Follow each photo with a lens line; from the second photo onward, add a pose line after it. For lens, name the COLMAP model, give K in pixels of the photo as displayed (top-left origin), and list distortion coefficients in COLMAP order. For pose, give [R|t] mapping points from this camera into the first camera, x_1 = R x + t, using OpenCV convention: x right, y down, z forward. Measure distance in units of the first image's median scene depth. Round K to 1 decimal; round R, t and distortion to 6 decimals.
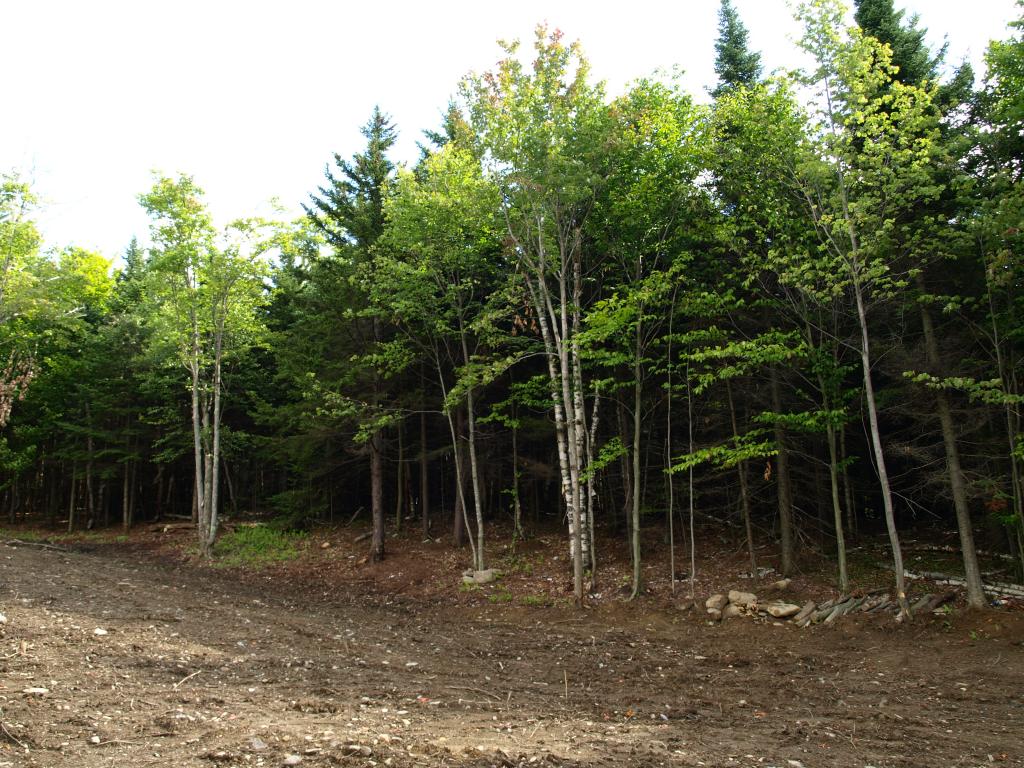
lens RADIAL K [[834.7, 0, 512.0], [0, 834.7, 384.0], [0, 0, 1]] dist [-0.128022, 0.080259]
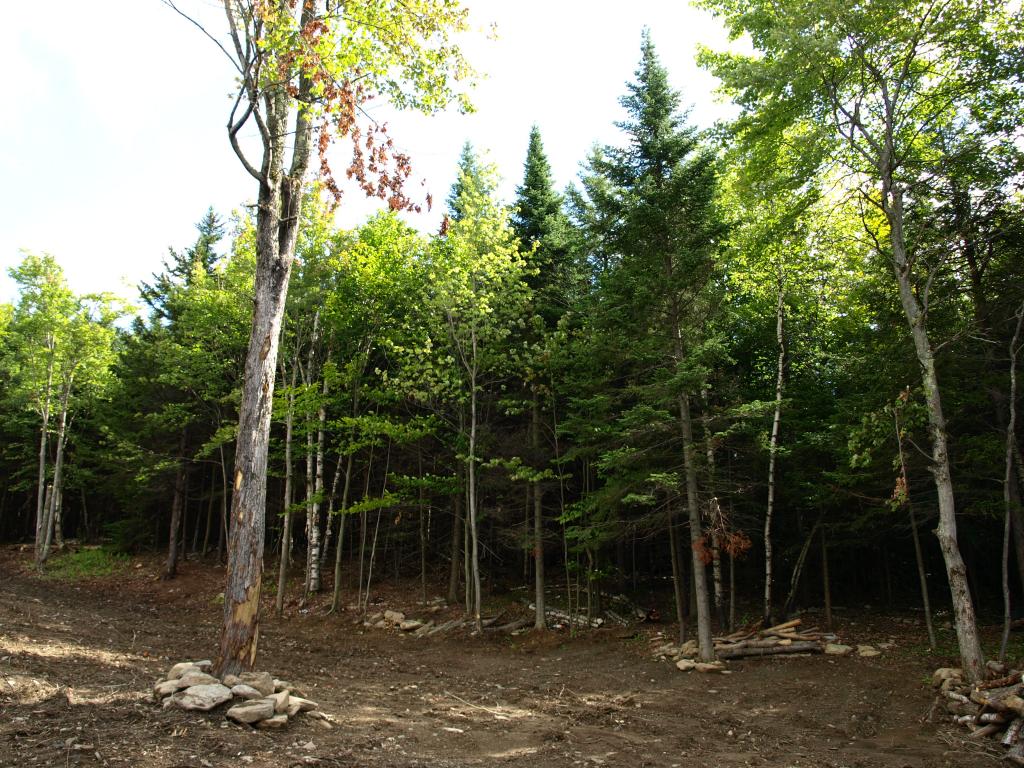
lens RADIAL K [[834.7, 0, 512.0], [0, 834.7, 384.0], [0, 0, 1]] dist [-0.128022, 0.080259]
pose [[0.997631, 0.052381, 0.044605, 0.250955], [-0.049655, 0.996952, -0.060167, -0.026154], [-0.047620, 0.057810, 0.997191, -0.225943]]
